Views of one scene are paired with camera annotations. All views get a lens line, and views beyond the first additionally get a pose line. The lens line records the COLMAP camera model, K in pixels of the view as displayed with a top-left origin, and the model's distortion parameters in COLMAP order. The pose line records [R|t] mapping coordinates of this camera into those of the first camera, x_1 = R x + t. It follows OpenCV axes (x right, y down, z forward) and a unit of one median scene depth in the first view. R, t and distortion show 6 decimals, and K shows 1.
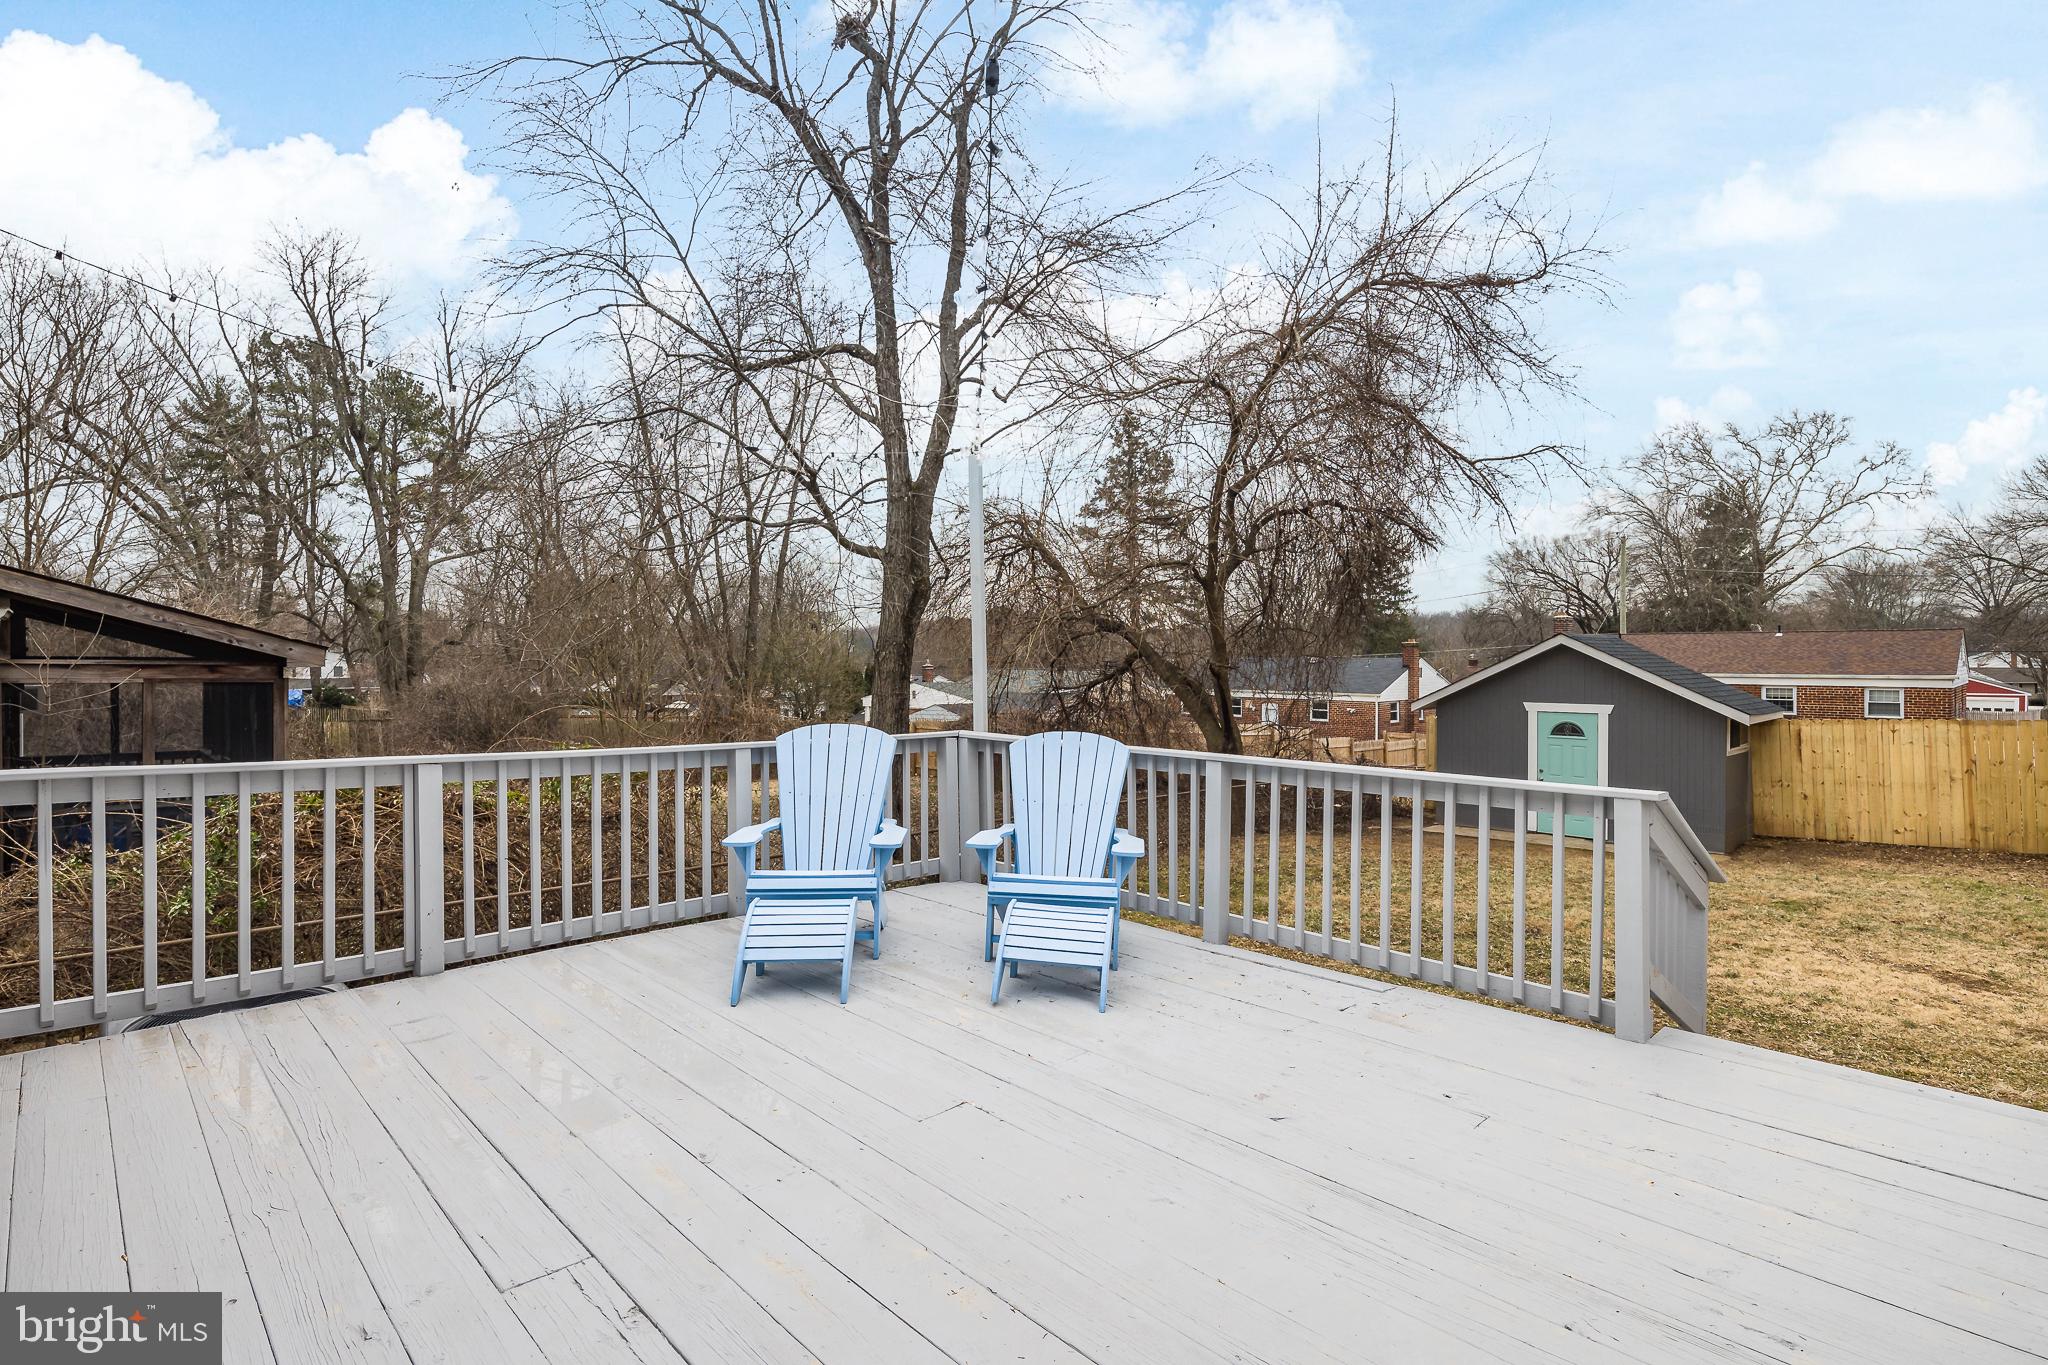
lens RADIAL K [[979.4, 0, 1024.0], [0, 979.4, 682.5], [0, 0, 1]] dist [0.001945, 0.000075]
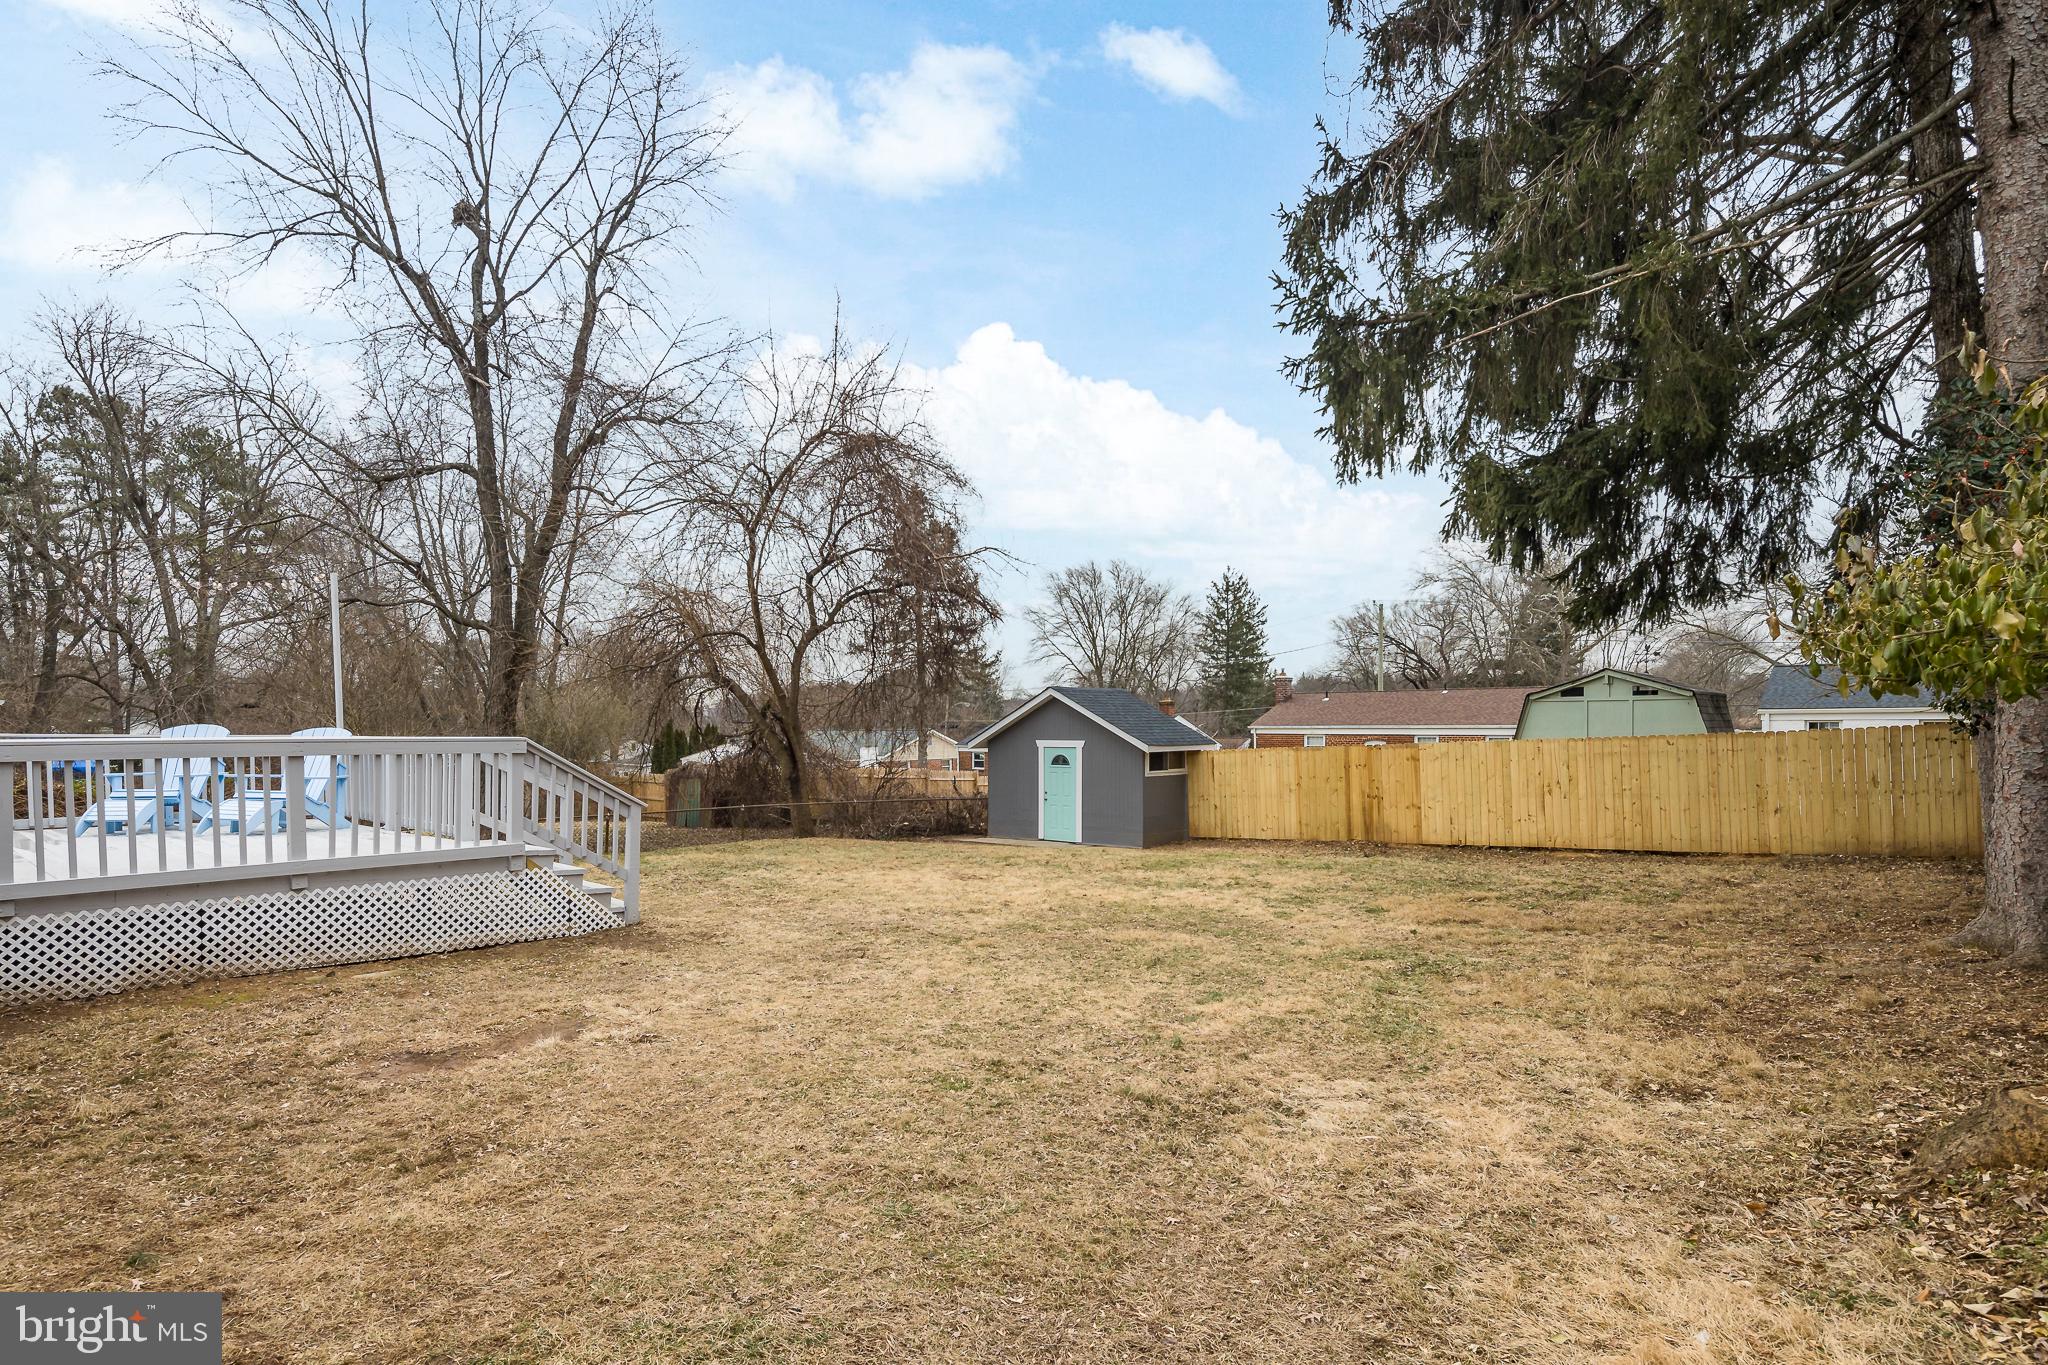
lens RADIAL K [[1020.2, 0, 1024.1], [0, 1020.2, 754.5], [0, 0, 1]] dist [0.000494, -0.000034]
pose [[0.996645, -0.009399, 0.081307, 0.134455], [0.008992, 0.999945, 0.005374, 0.011022], [-0.081353, -0.004625, 0.996675, -0.118567]]
